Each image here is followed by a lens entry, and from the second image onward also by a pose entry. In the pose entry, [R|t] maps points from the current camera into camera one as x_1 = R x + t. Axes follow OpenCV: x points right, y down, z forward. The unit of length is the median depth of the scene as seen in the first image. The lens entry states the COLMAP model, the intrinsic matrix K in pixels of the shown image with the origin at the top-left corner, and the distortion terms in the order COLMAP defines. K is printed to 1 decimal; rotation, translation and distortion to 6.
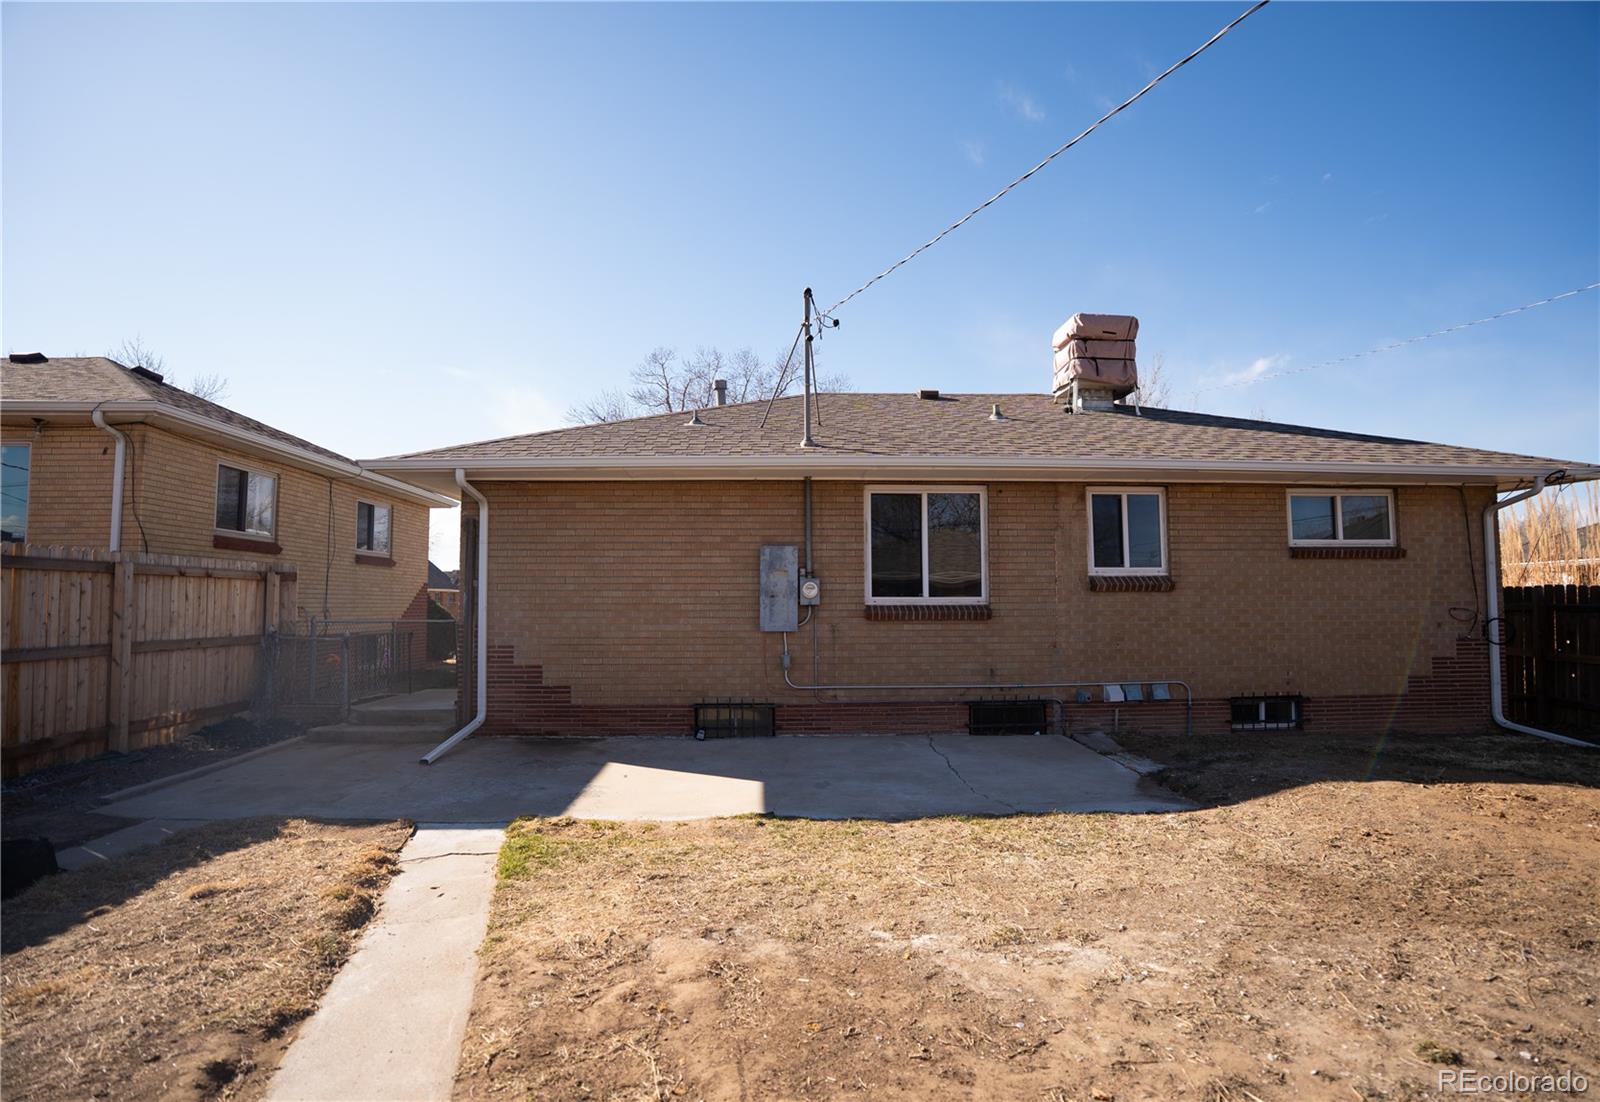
lens RADIAL K [[806.5, 0, 800.0], [0, 806.5, 551.0], [0, 0, 1]] dist [-0.076195, 0.027120]
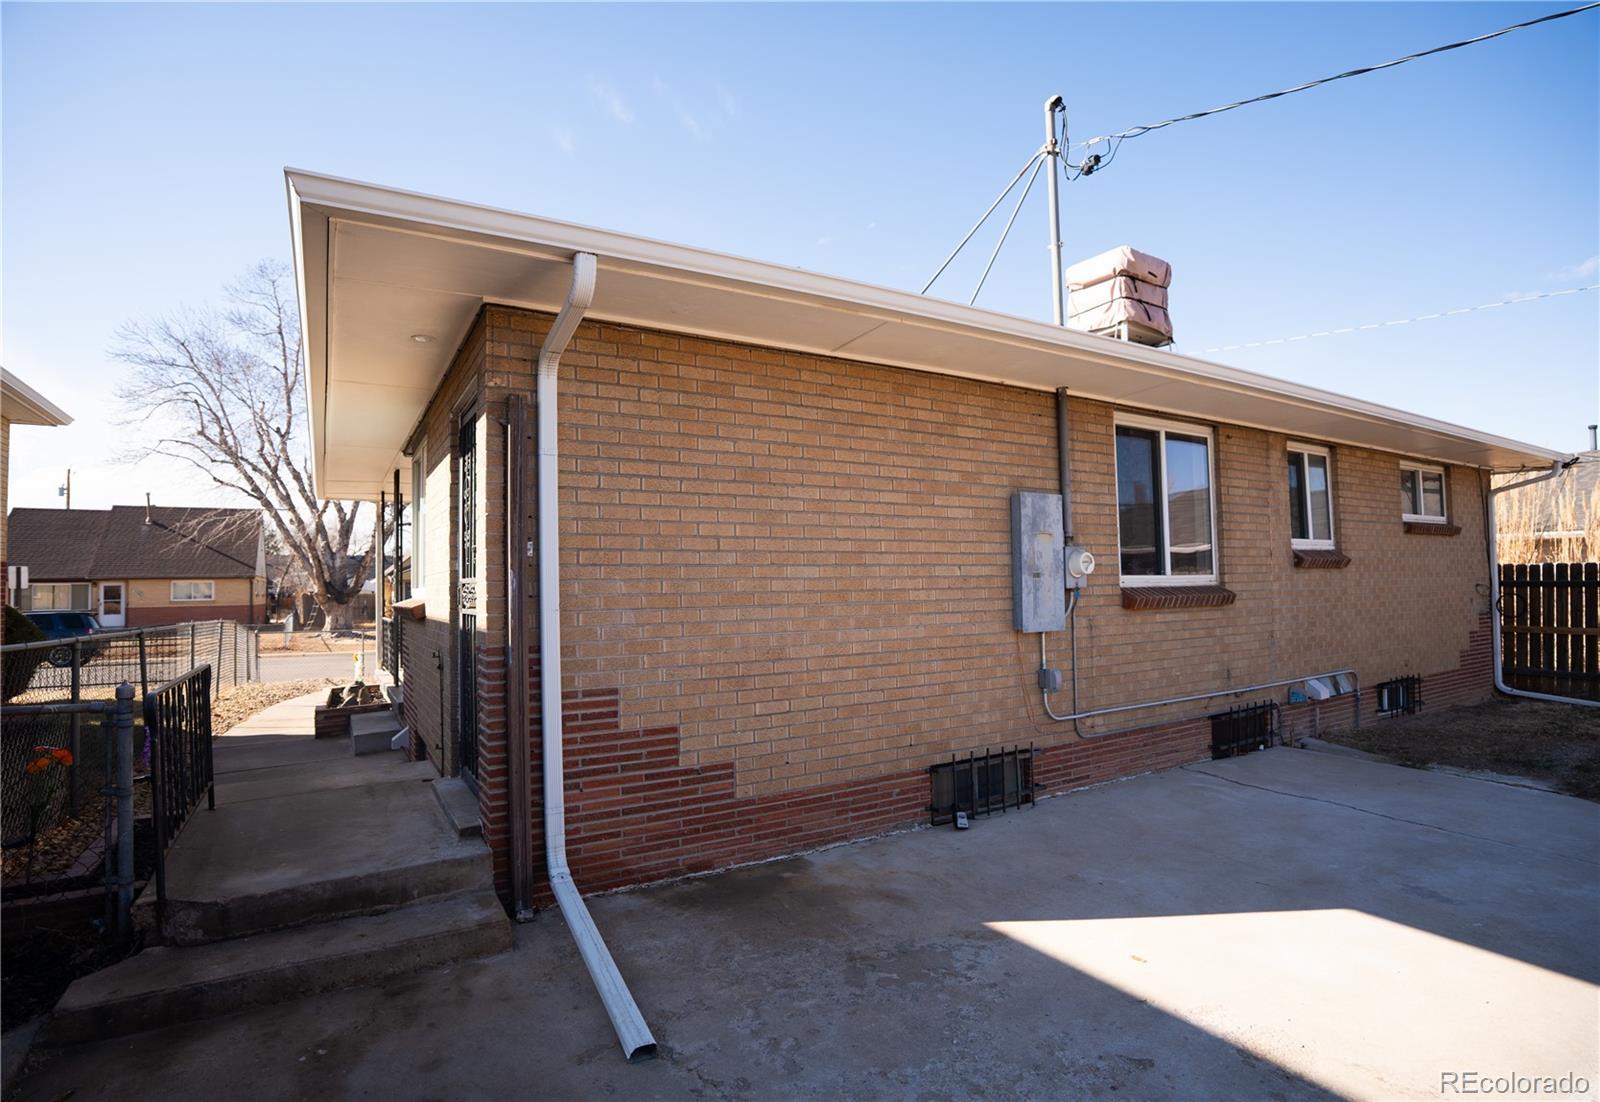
lens RADIAL K [[806.5, 0, 800.0], [0, 806.5, 551.0], [0, 0, 1]] dist [-0.076195, 0.027120]
pose [[0.874798, 0.009953, 0.484386, -0.481223], [-0.017813, 0.999774, 0.011628, 0.033949], [-0.484160, -0.018800, 0.874777, 0.550256]]
